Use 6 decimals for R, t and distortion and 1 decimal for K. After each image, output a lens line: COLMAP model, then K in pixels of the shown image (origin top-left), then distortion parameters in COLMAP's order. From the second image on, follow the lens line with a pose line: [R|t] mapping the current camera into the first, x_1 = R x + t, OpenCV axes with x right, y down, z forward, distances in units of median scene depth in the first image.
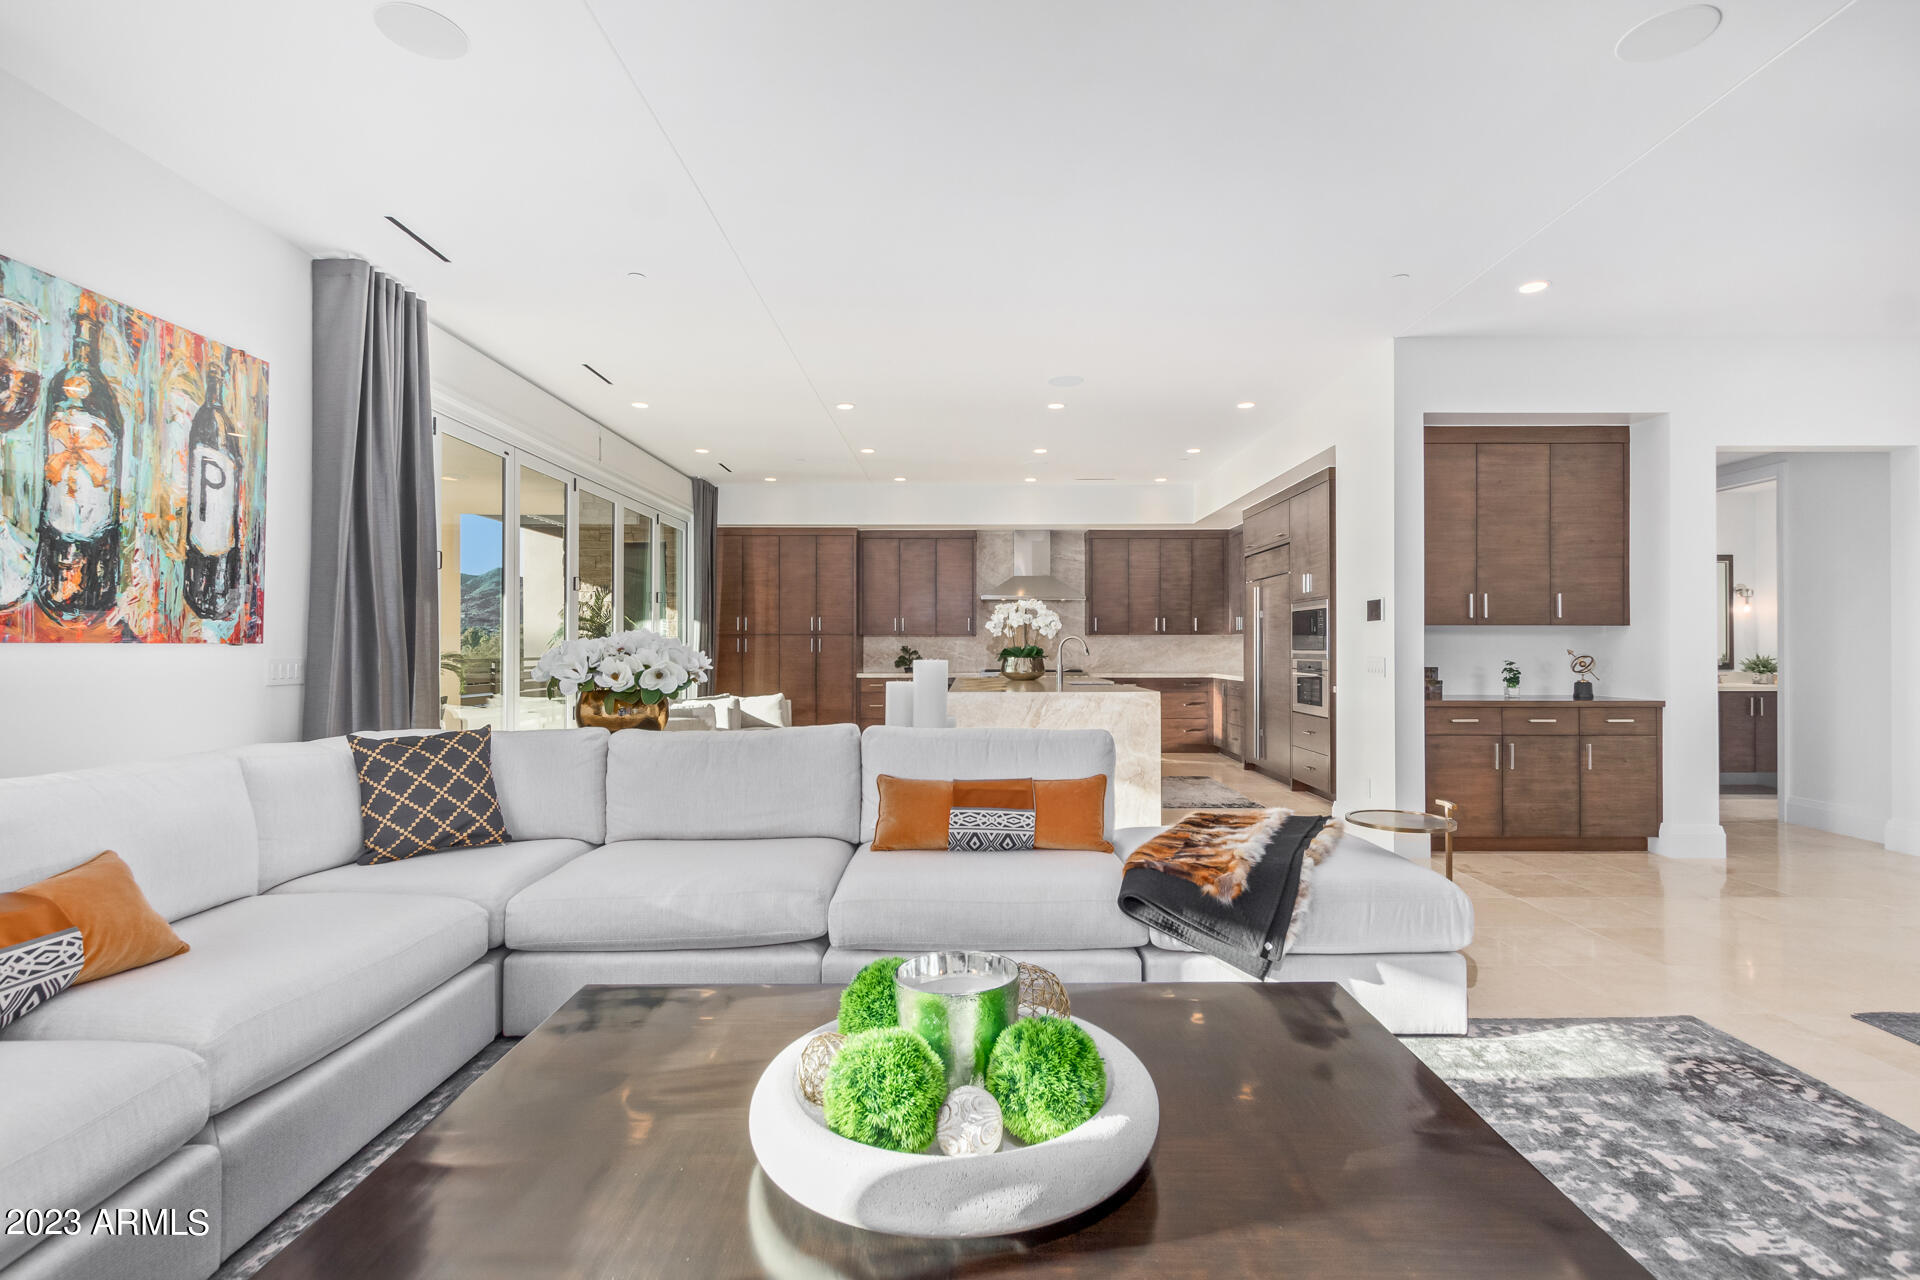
lens RADIAL K [[880.7, 0, 971.5], [0, 880.7, 642.7], [0, 0, 1]] dist [0.003804, -0.002191]
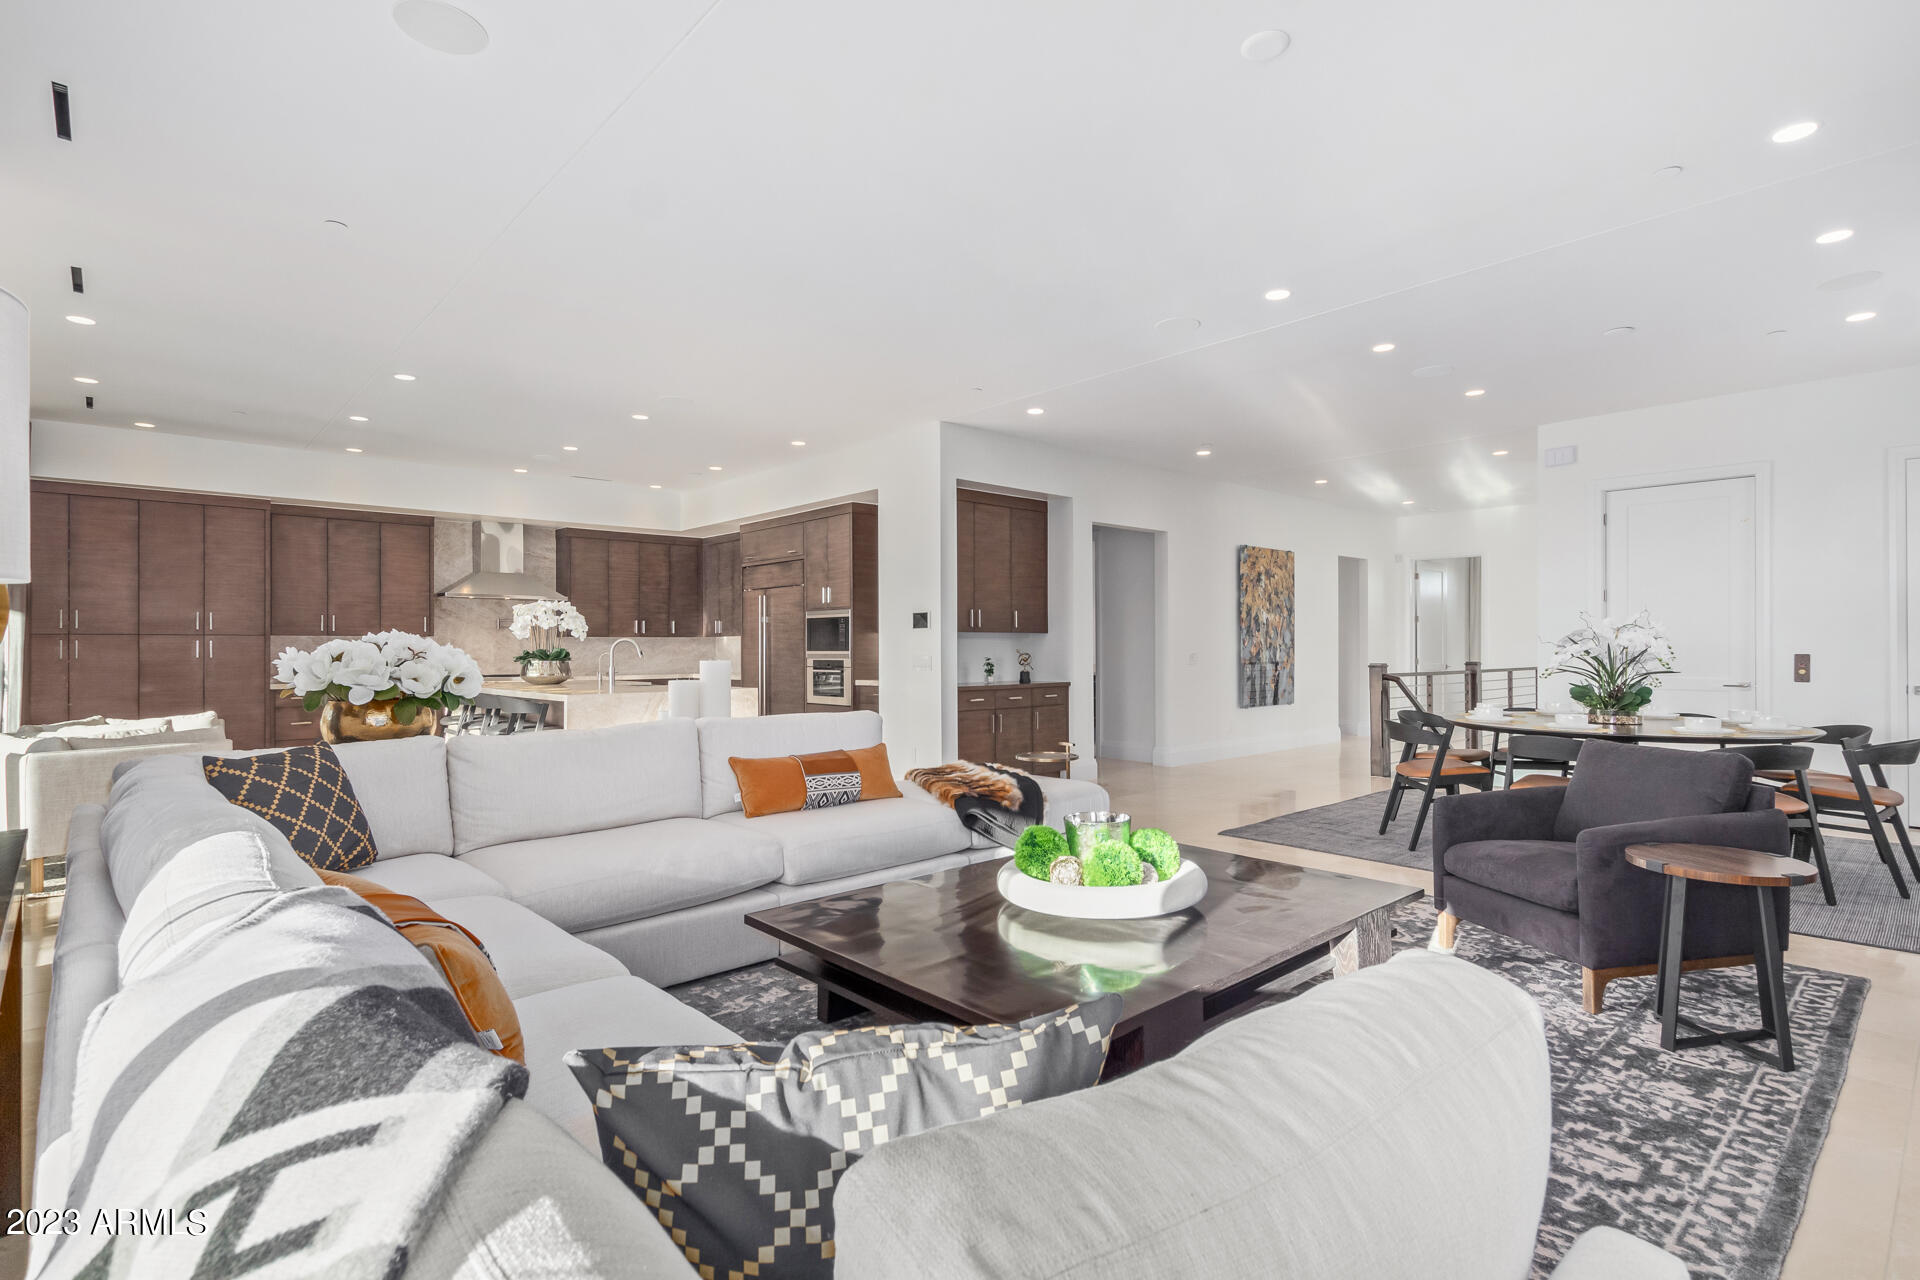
lens RADIAL K [[924.1, 0, 969.3], [0, 924.1, 644.3], [0, 0, 1]] dist [0.009275, -0.001432]
pose [[0.737166, -0.000930, 0.675711, -0.426048], [0.001202, 0.999999, 0.000064, -0.000547], [-0.675710, 0.000765, 0.737167, -0.077814]]
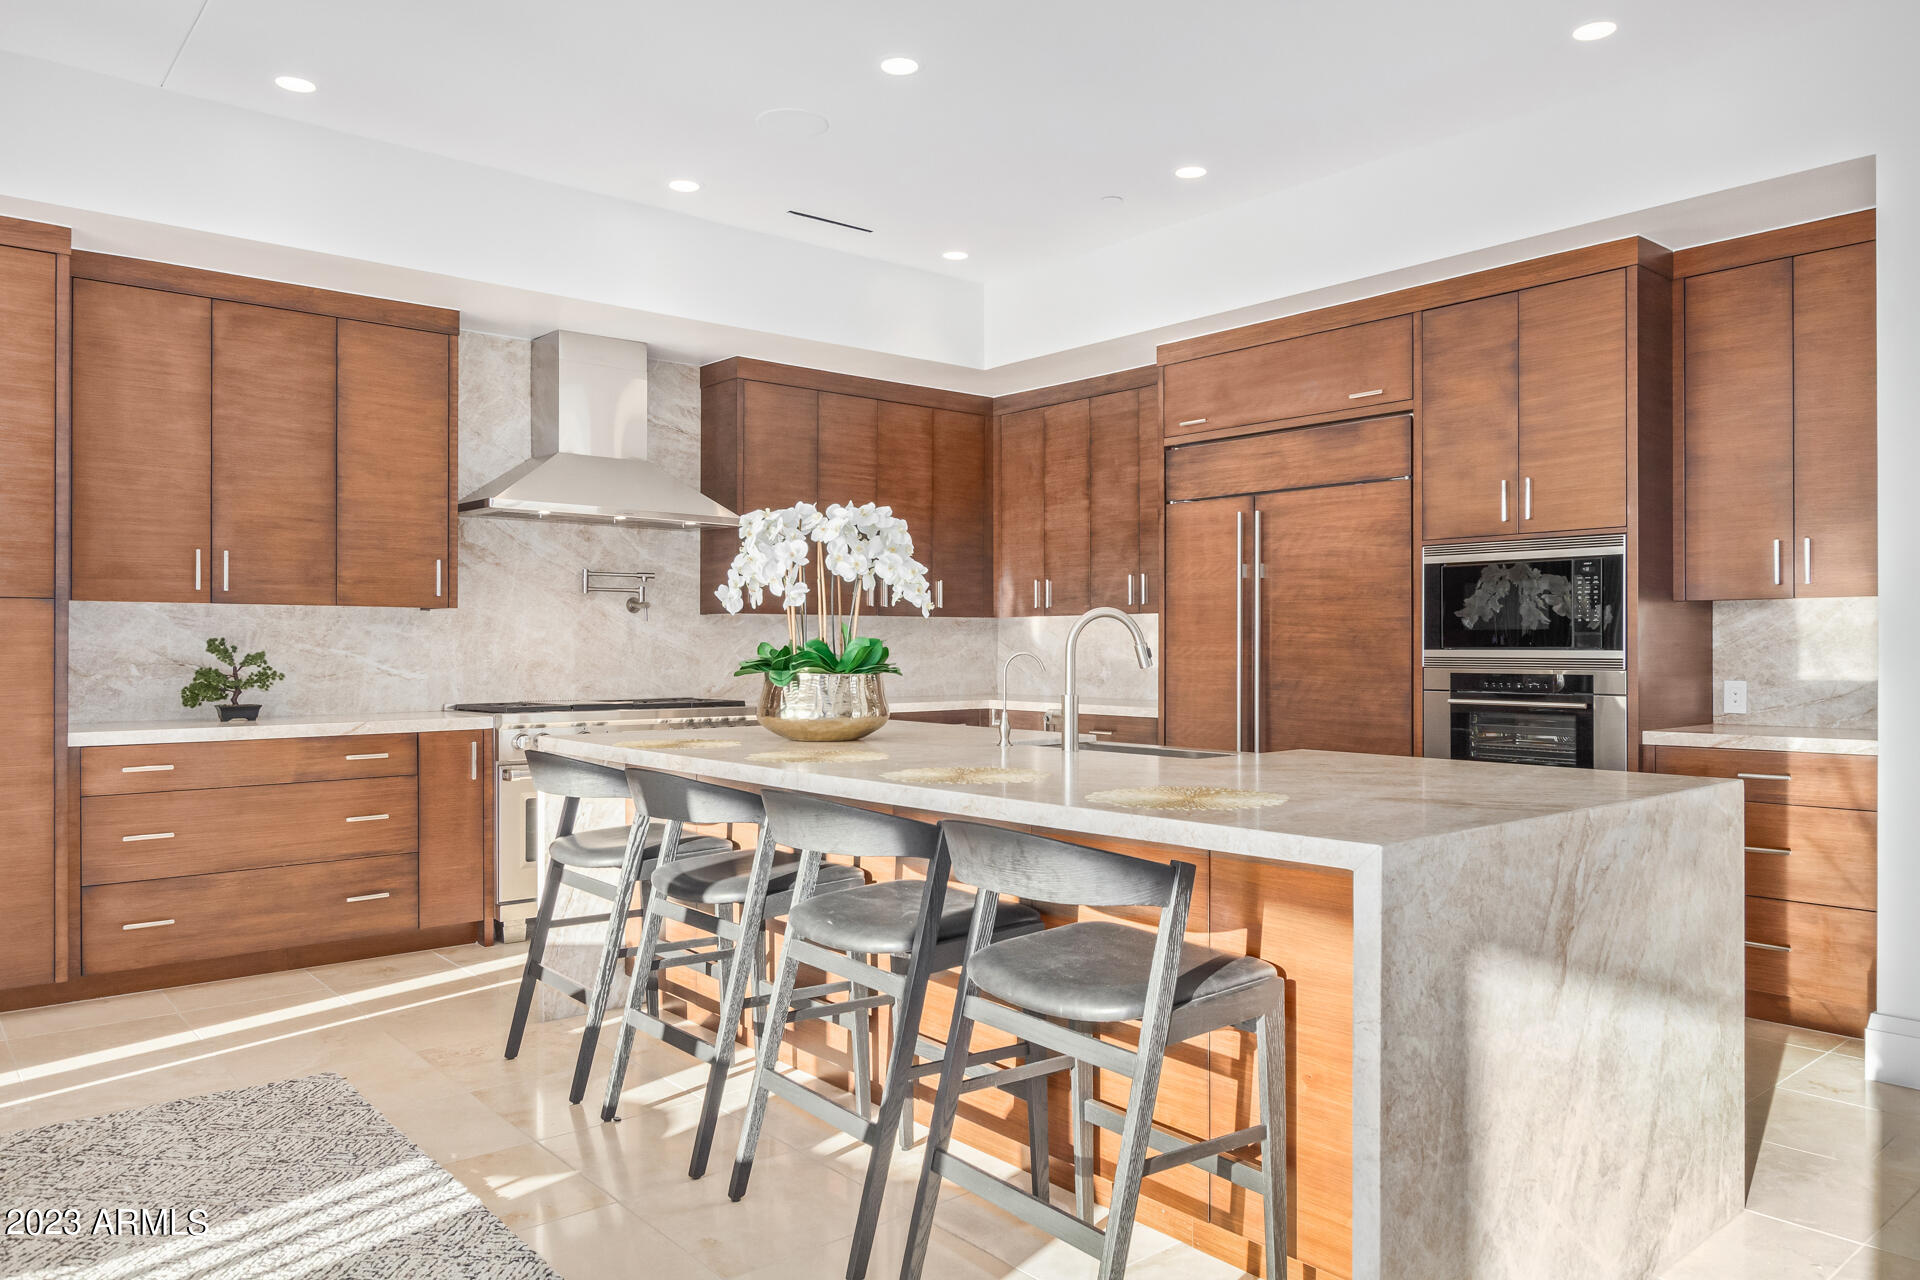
lens RADIAL K [[1303.7, 0, 963.0], [0, 1303.7, 640.8], [0, 0, 1]] dist [-0.000833, 0.000989]
pose [[0.761295, 0.003094, 0.648399, -0.339470], [-0.004050, 0.999992, -0.000016, 0.006673], [-0.648393, -0.002614, 0.761301, 0.887551]]
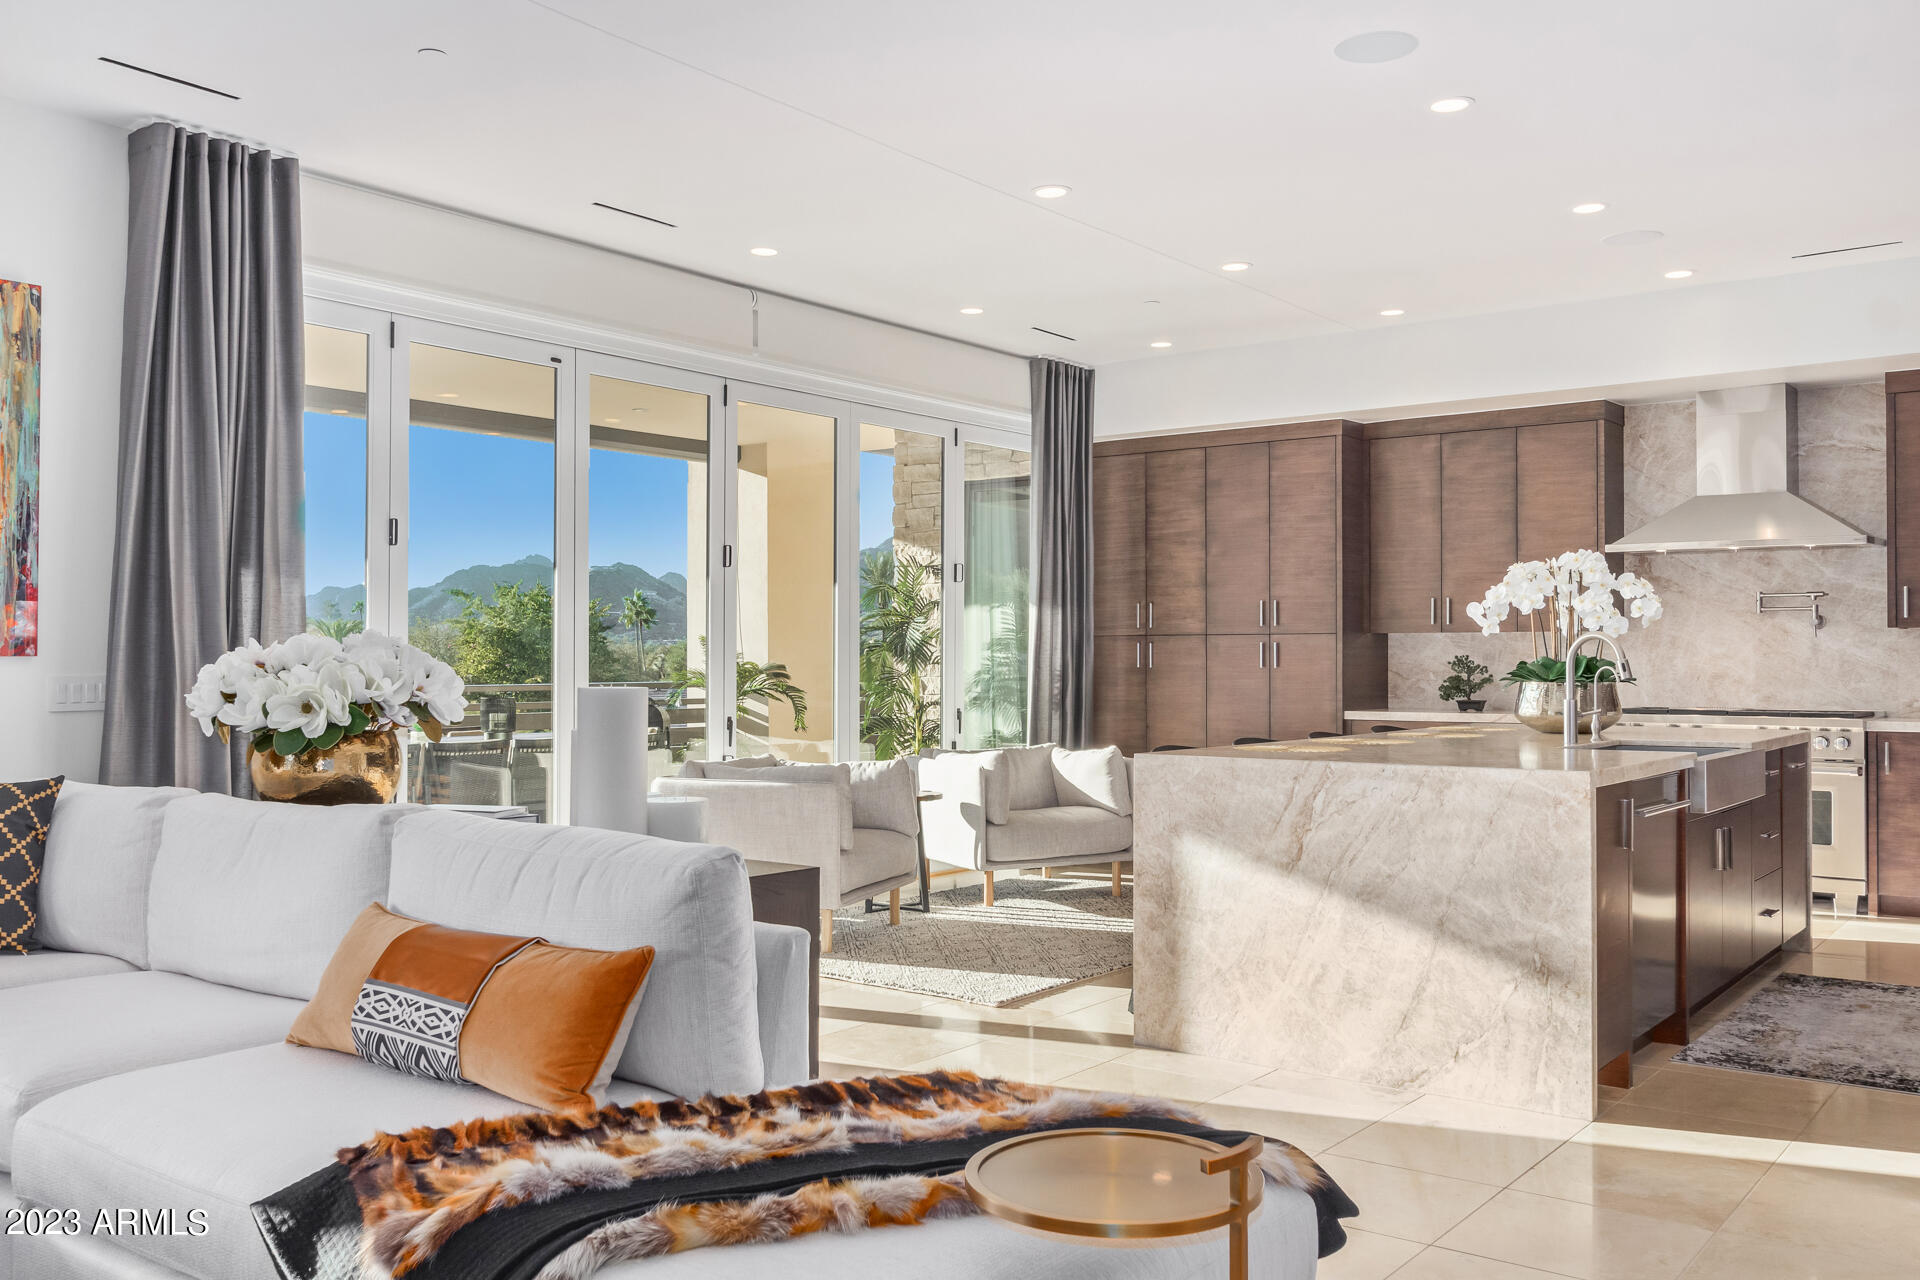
lens RADIAL K [[1595.7, 0, 969.3], [0, 1595.7, 650.8], [0, 0, 1]] dist [-0.003731, -0.011200]
pose [[0.793637, -0.003603, -0.608381, 0.464648], [0.004423, 0.999990, -0.000152, 0.000231], [0.608376, -0.002570, 0.793645, 0.277404]]
